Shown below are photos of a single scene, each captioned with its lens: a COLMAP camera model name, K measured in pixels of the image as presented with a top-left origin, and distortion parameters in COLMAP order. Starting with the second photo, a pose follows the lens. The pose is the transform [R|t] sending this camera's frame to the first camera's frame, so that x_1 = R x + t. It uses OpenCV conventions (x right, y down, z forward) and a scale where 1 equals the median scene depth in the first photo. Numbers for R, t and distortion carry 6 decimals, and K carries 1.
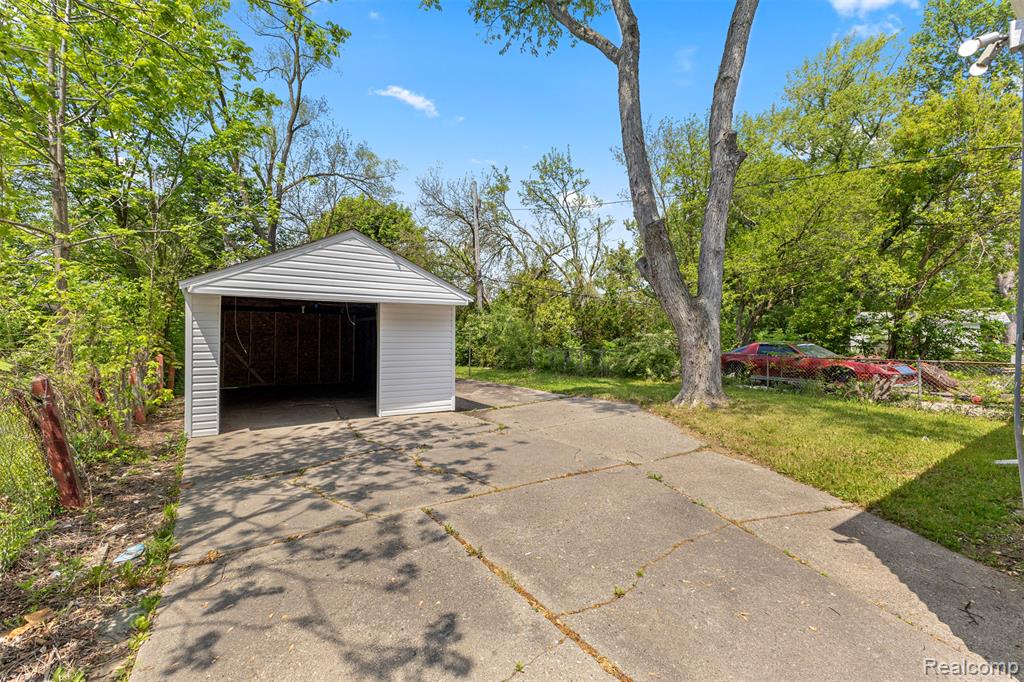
lens RADIAL K [[447.9, 0, 512.6], [0, 447.9, 336.9], [0, 0, 1]] dist [0.001586, 0.000108]
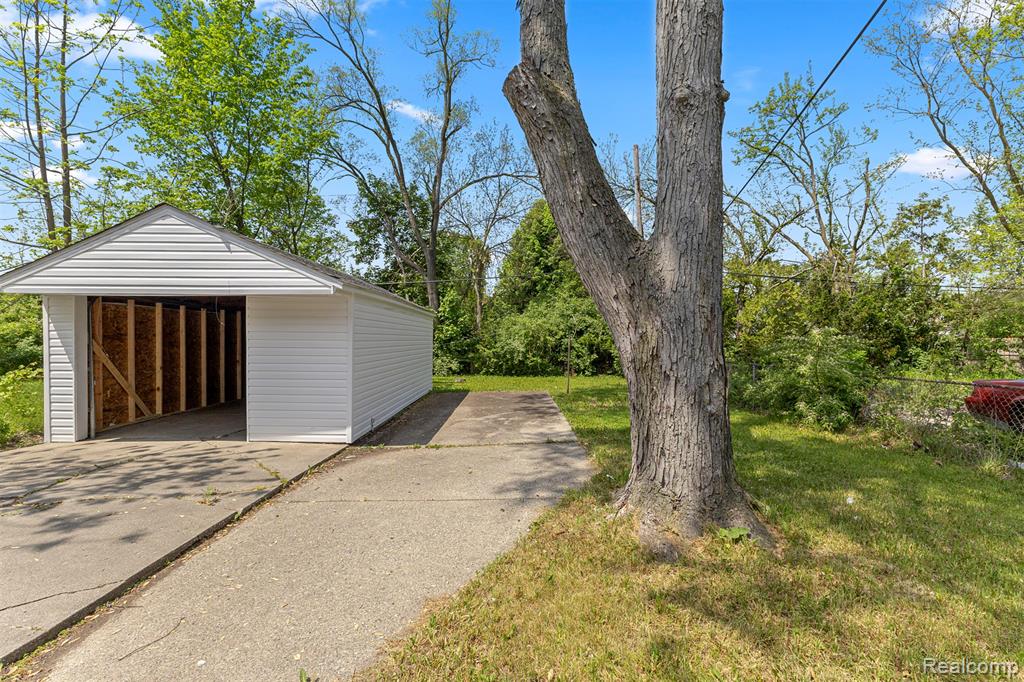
lens RADIAL K [[447.9, 0, 514.3], [0, 447.9, 342.2], [0, 0, 1]] dist [0.001586, 0.000108]
pose [[0.813669, 0.002778, -0.581323, 0.159547], [-0.003690, 0.999993, -0.000387, 0.000675], [0.581317, 0.002460, 0.813673, 0.185965]]
